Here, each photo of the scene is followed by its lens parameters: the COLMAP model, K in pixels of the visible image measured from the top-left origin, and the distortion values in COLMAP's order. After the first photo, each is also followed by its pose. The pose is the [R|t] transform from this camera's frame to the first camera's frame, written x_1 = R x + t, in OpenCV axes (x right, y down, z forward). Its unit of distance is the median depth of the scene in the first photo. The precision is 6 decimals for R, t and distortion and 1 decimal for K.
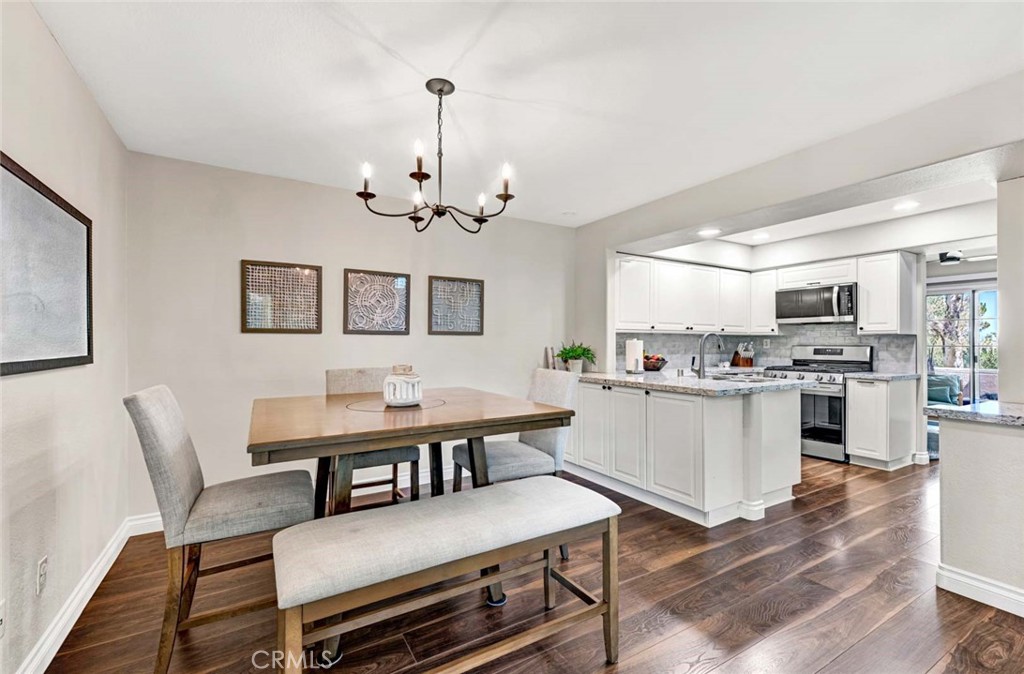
lens RADIAL K [[419.4, 0, 472.9], [0, 419.4, 343.1], [0, 0, 1]] dist [-0.009108, 0.002483]
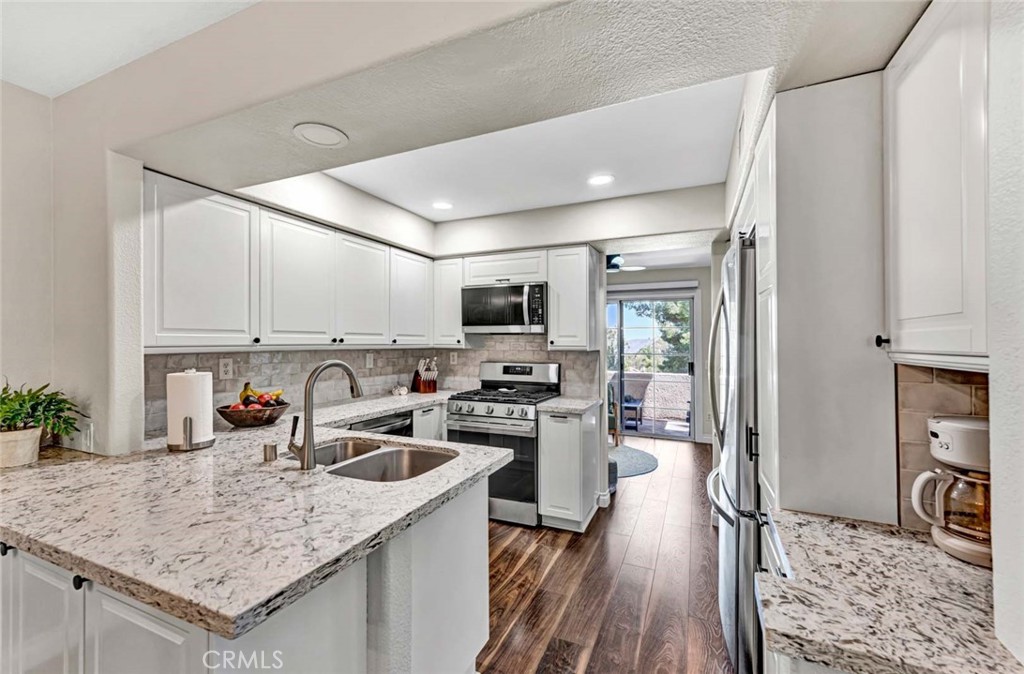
lens RADIAL K [[419.4, 0, 514.0], [0, 419.4, 339.5], [0, 0, 1]] dist [-0.009108, 0.002483]
pose [[0.753533, -0.005913, 0.657384, 0.345781], [0.004938, 0.999982, 0.003334, -0.040688], [-0.657392, 0.000734, 0.753549, 0.430961]]
